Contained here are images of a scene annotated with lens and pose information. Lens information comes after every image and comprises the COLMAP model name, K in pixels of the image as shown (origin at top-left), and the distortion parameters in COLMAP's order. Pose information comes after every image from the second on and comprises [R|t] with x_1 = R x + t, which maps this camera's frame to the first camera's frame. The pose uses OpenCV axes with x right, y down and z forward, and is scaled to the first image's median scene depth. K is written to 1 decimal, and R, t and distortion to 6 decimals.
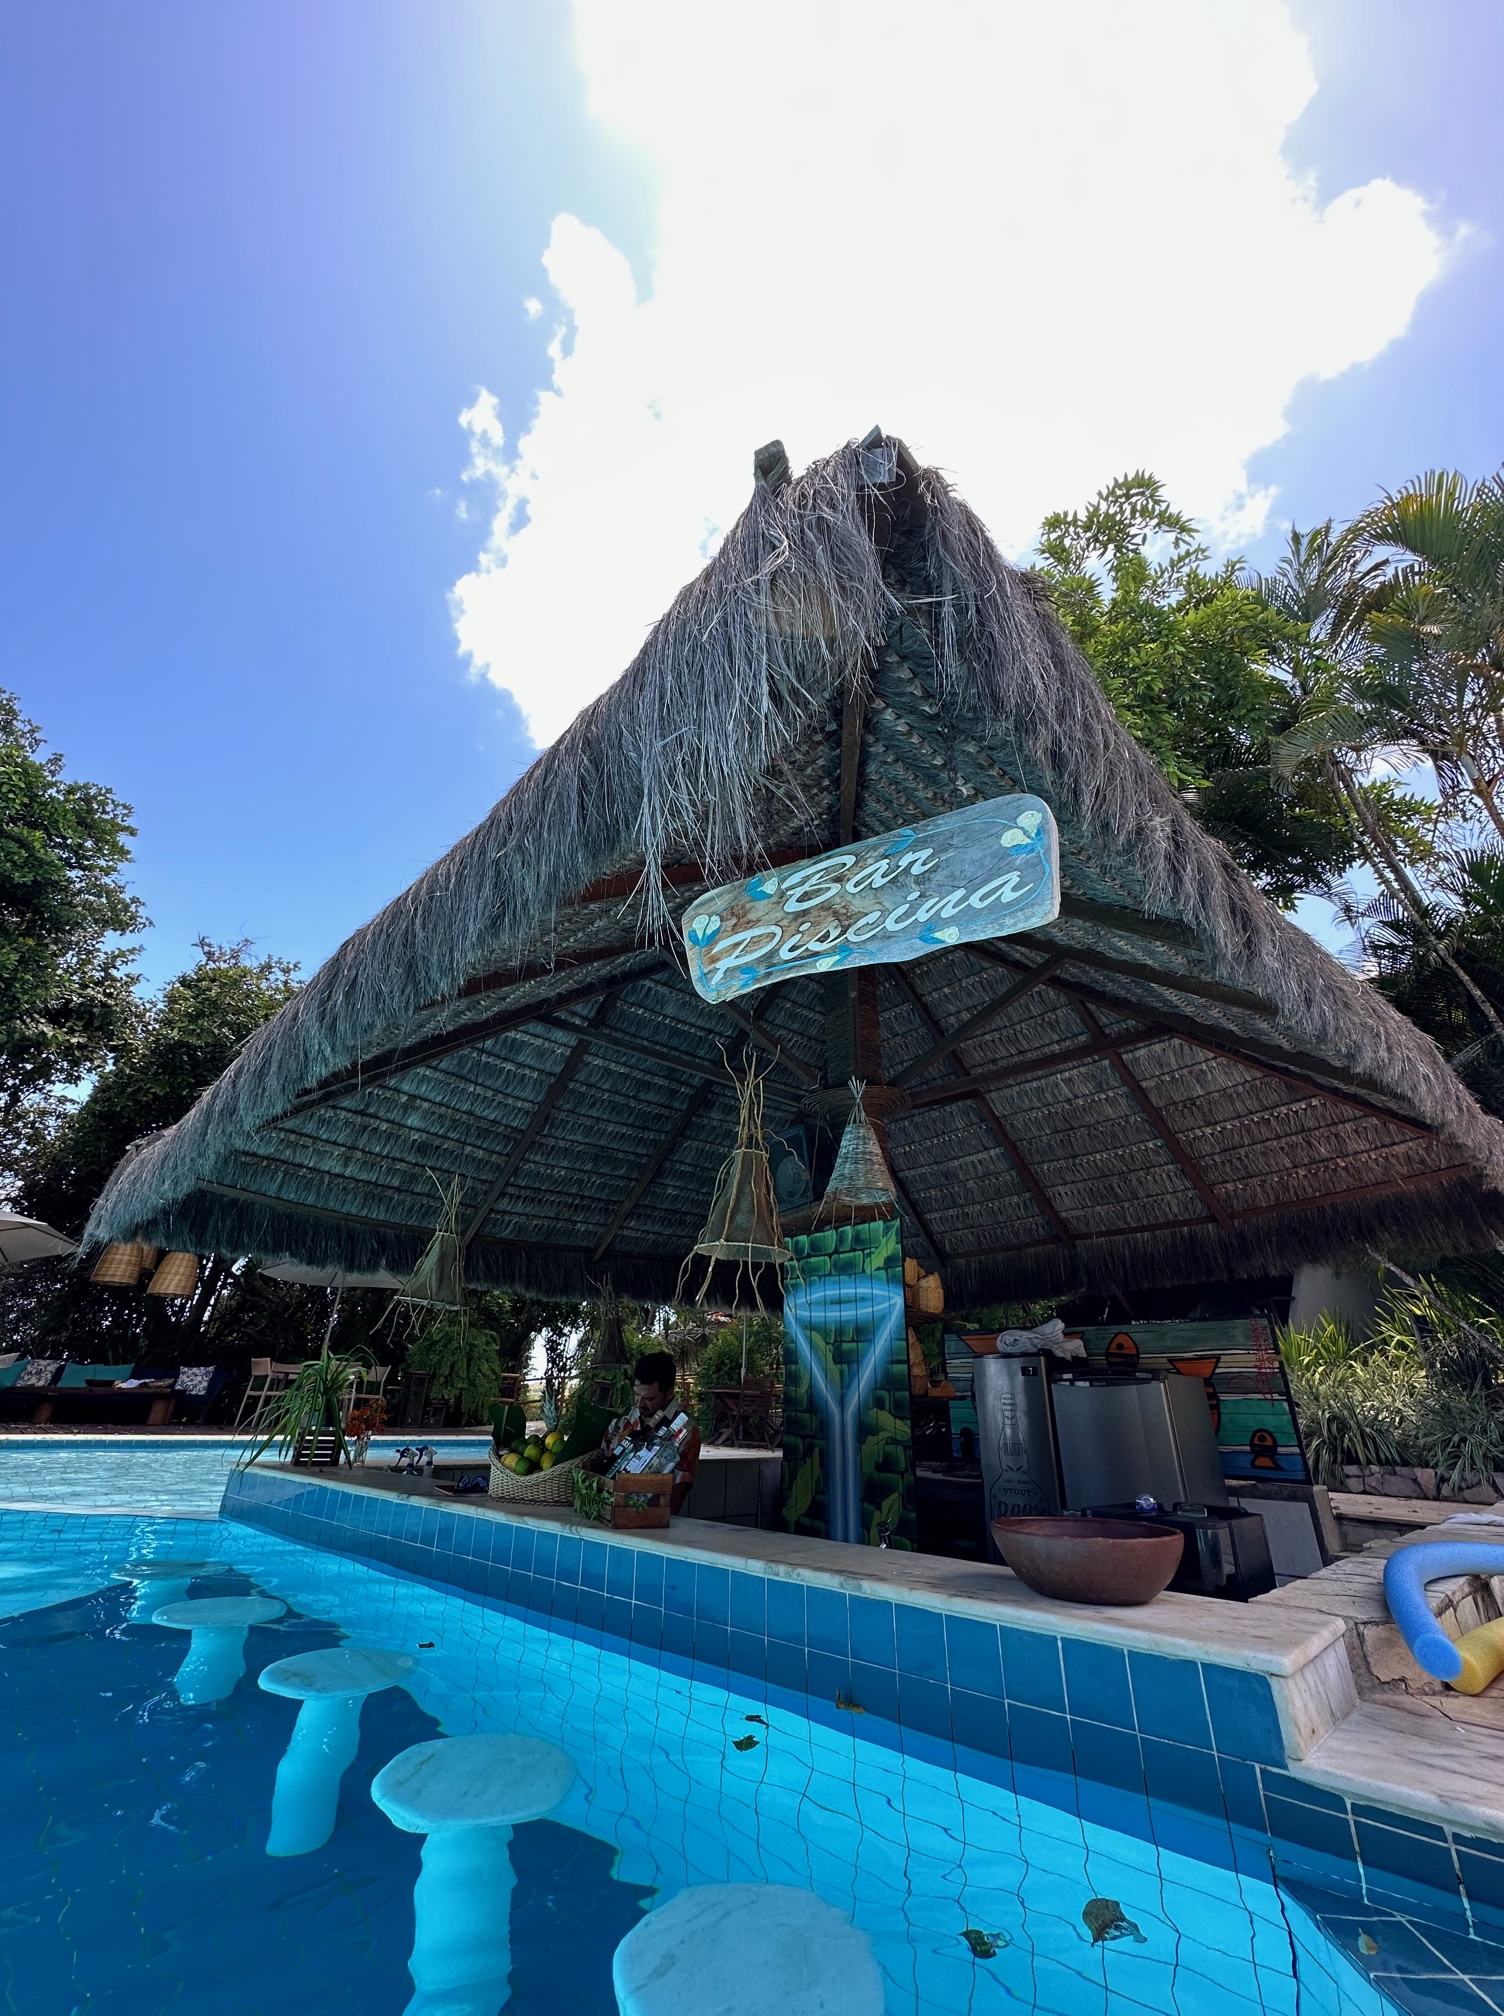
lens RADIAL K [[807.0, 0, 758.0], [0, 807.0, 999.2], [0, 0, 1]] dist [-0.000323, -0.000009]
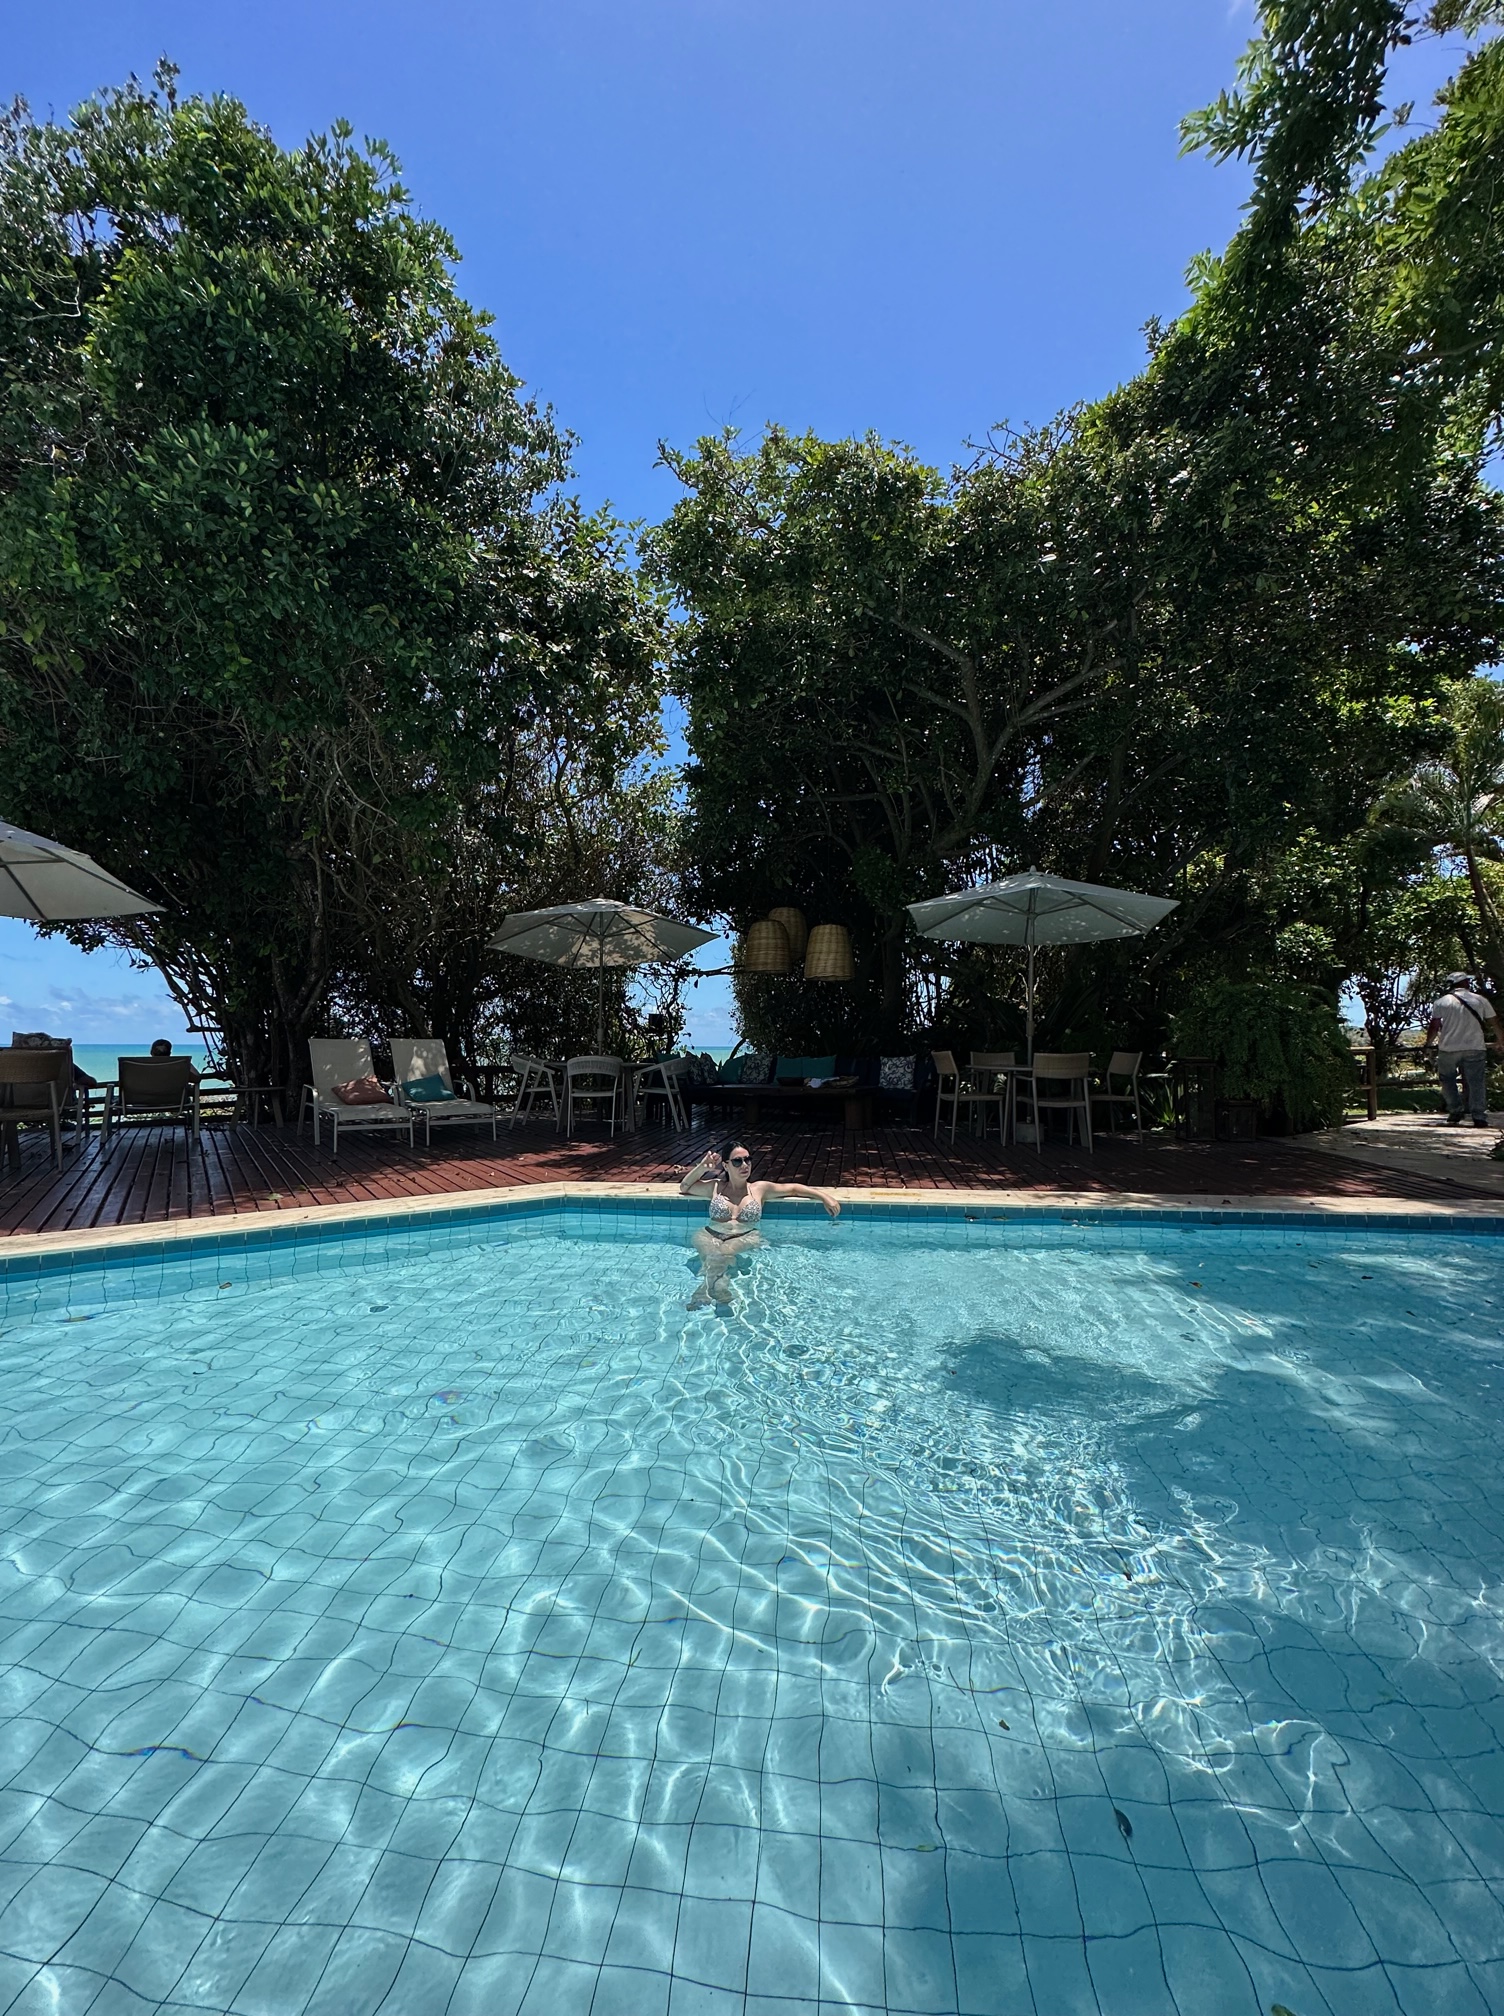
lens RADIAL K [[807.0, 0, 745.1], [0, 807.0, 1000.5], [0, 0, 1]] dist [-0.000323, -0.000009]
pose [[0.638882, -0.066320, -0.766441, -0.165683], [0.360078, 0.906187, 0.221738, 0.165114], [0.679833, -0.417643, 0.602828, 0.417696]]
